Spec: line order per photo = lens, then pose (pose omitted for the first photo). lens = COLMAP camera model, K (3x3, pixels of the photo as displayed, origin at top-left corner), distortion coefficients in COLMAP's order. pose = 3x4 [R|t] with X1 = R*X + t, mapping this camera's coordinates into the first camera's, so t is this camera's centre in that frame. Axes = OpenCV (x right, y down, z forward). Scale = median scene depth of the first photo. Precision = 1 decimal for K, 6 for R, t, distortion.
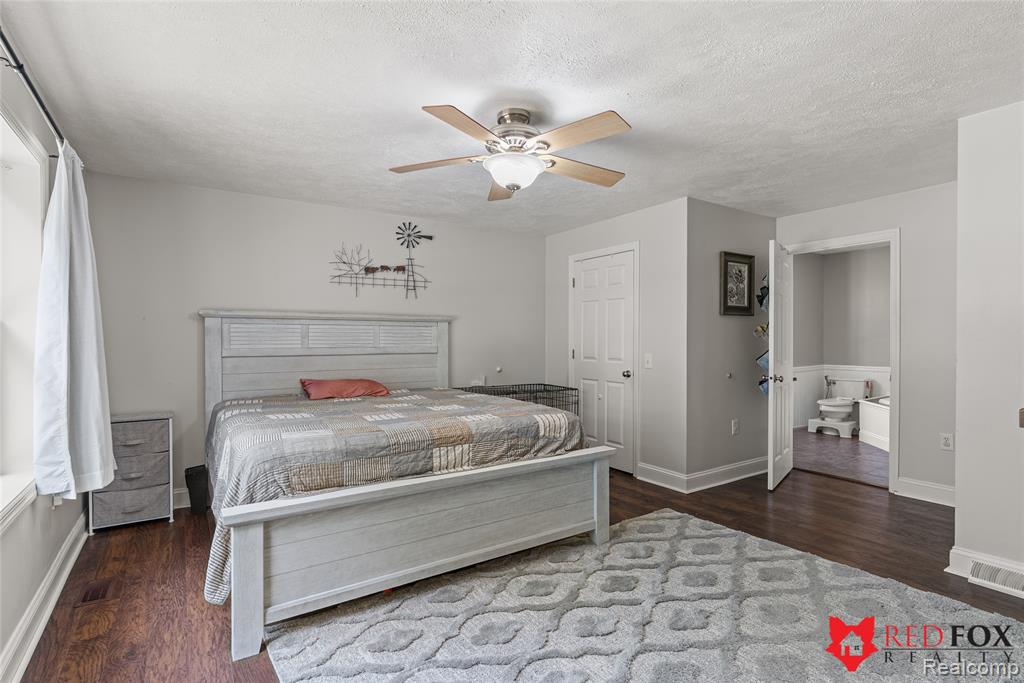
lens RADIAL K [[487.9, 0, 507.9], [0, 487.9, 345.9], [0, 0, 1]] dist [-0.001720, 0.000342]
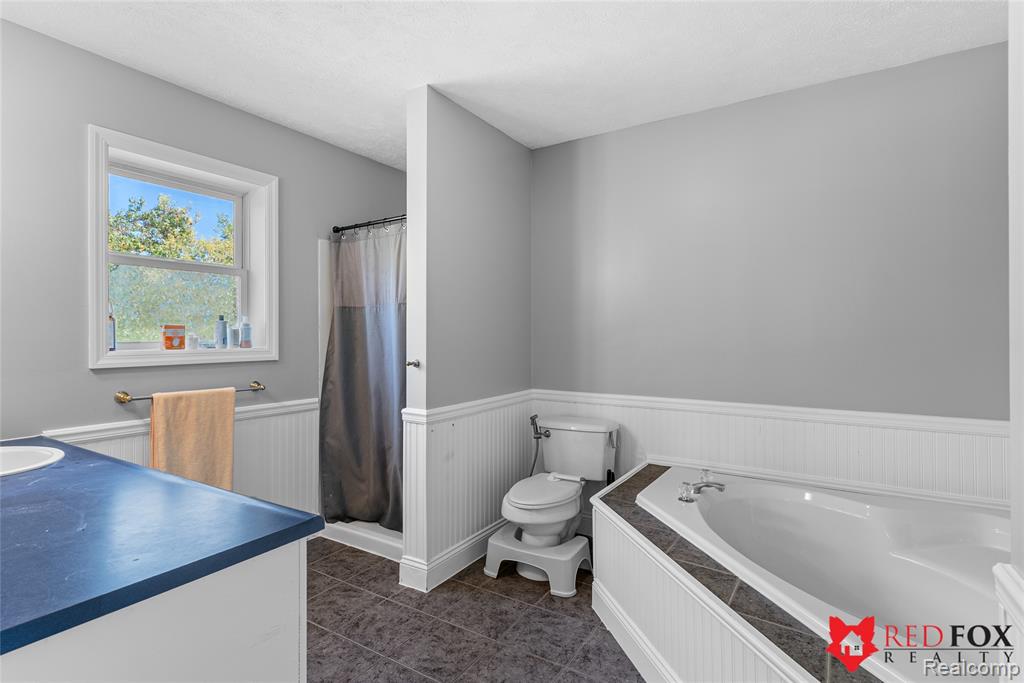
lens RADIAL K [[487.9, 0, 511.2], [0, 487.9, 340.2], [0, 0, 1]] dist [-0.001720, 0.000342]
pose [[0.908360, 0.001011, 0.418189, 0.498351], [-0.001153, 0.999999, 0.000086, -0.008935], [-0.418188, -0.000560, 0.908360, 0.673281]]
